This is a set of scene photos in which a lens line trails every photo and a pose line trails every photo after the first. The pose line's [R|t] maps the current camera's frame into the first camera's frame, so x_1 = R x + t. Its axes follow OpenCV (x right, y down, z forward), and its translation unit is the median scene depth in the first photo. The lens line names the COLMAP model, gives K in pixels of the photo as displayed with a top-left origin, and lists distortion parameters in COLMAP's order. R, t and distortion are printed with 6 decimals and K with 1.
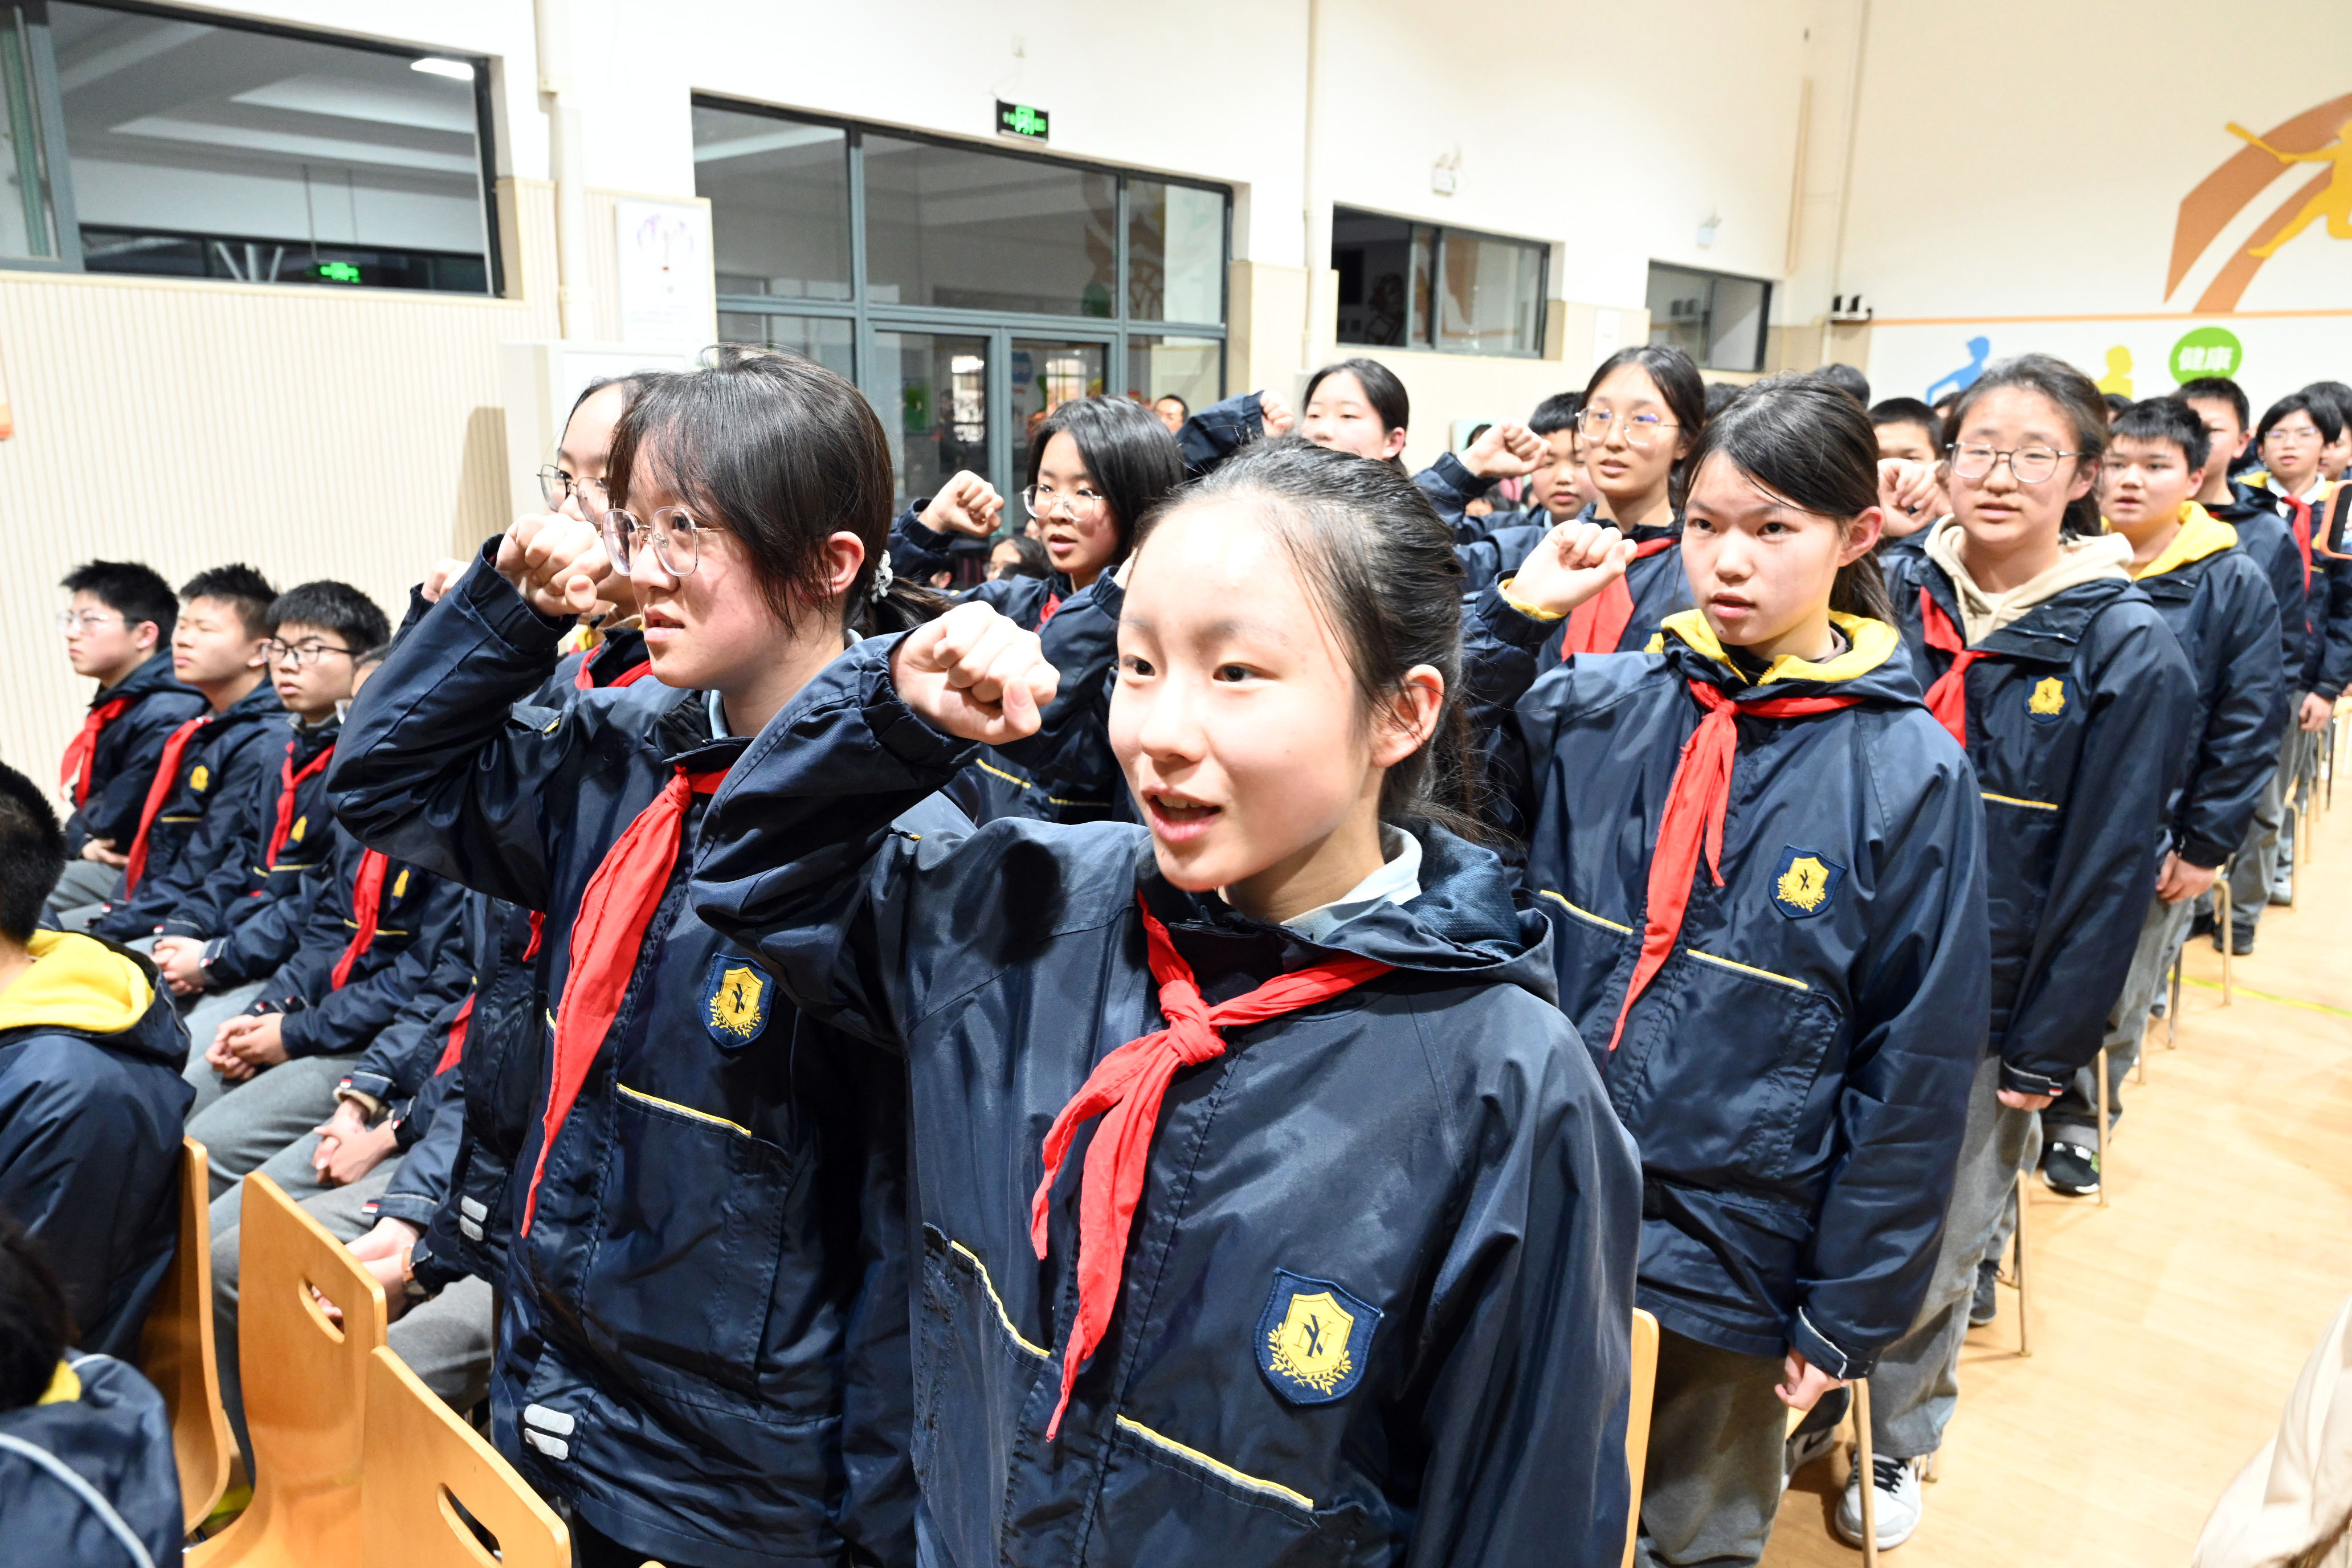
lens RADIAL K [[1612.9, 0, 1170.7], [0, 1612.9, 787.5], [0, 0, 1]] dist [0.003180, 0.001968]
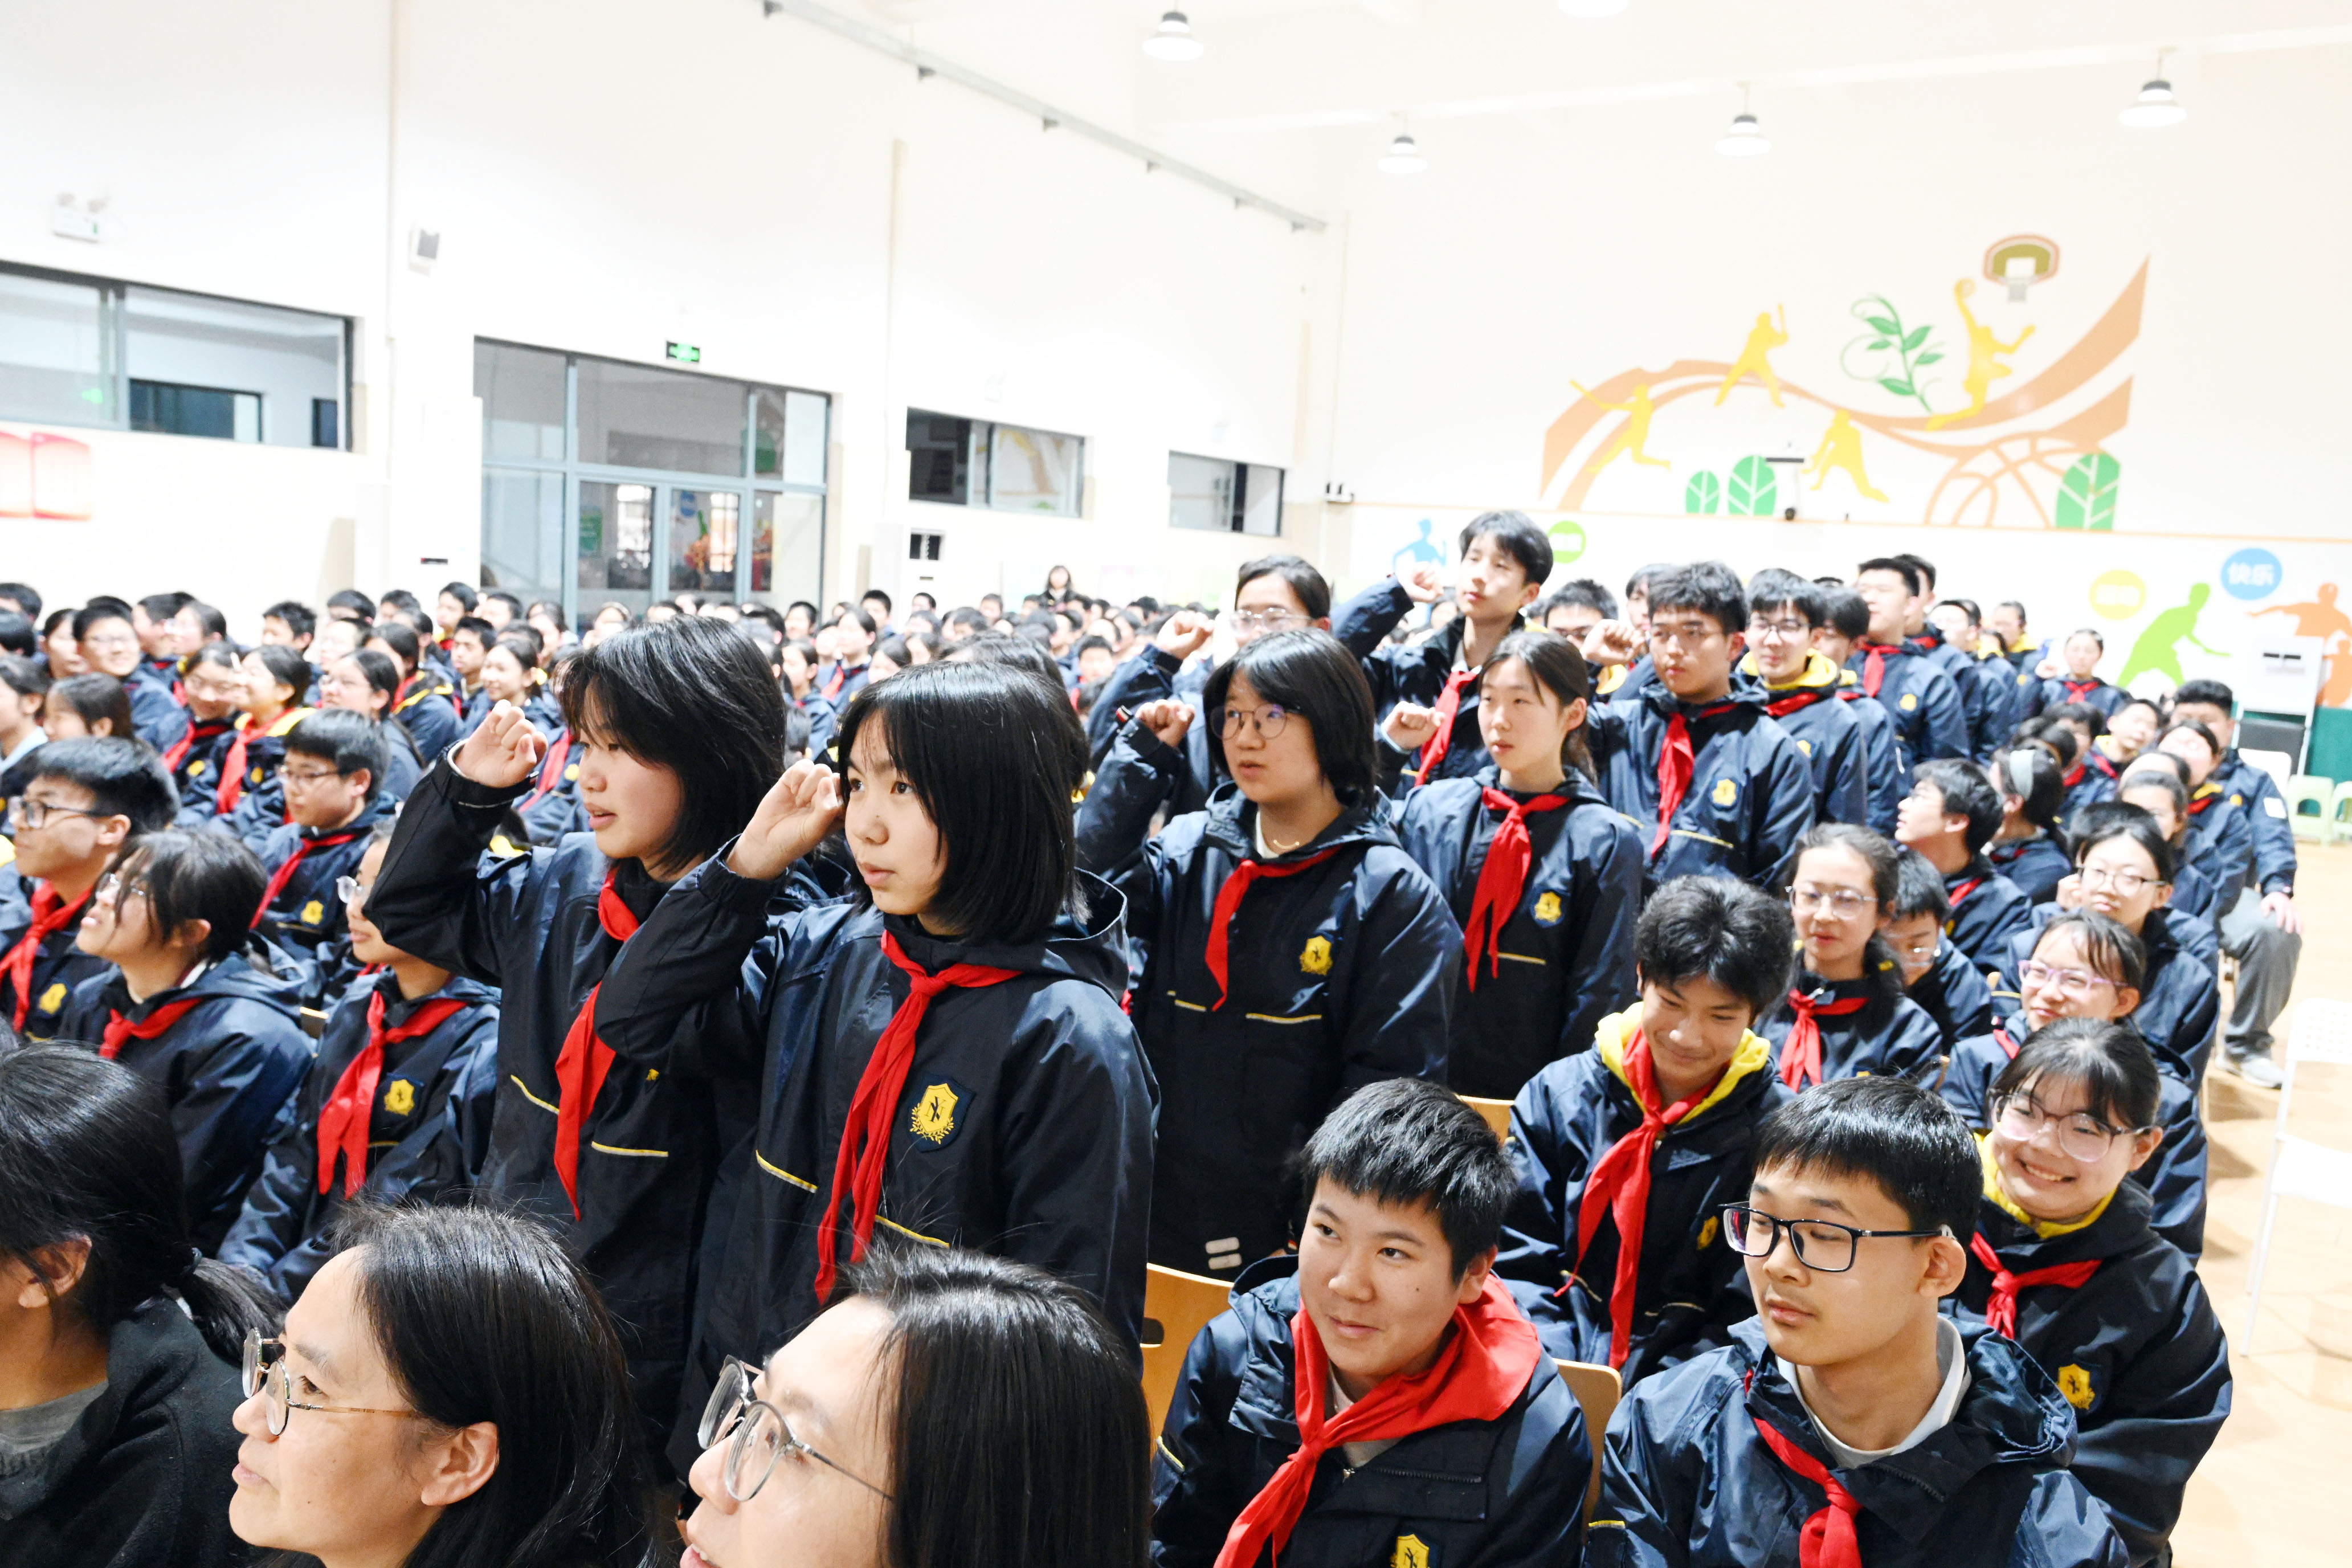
lens RADIAL K [[1801.0, 0, 1182.0], [0, 1801.0, 781.5], [0, 0, 1]] dist [0.011398, 0.002090]
pose [[0.984150, 0.022627, 0.175891, 0.069518], [-0.003619, 0.994183, -0.107646, 0.148954], [-0.177304, 0.105303, 0.978506, -0.605049]]
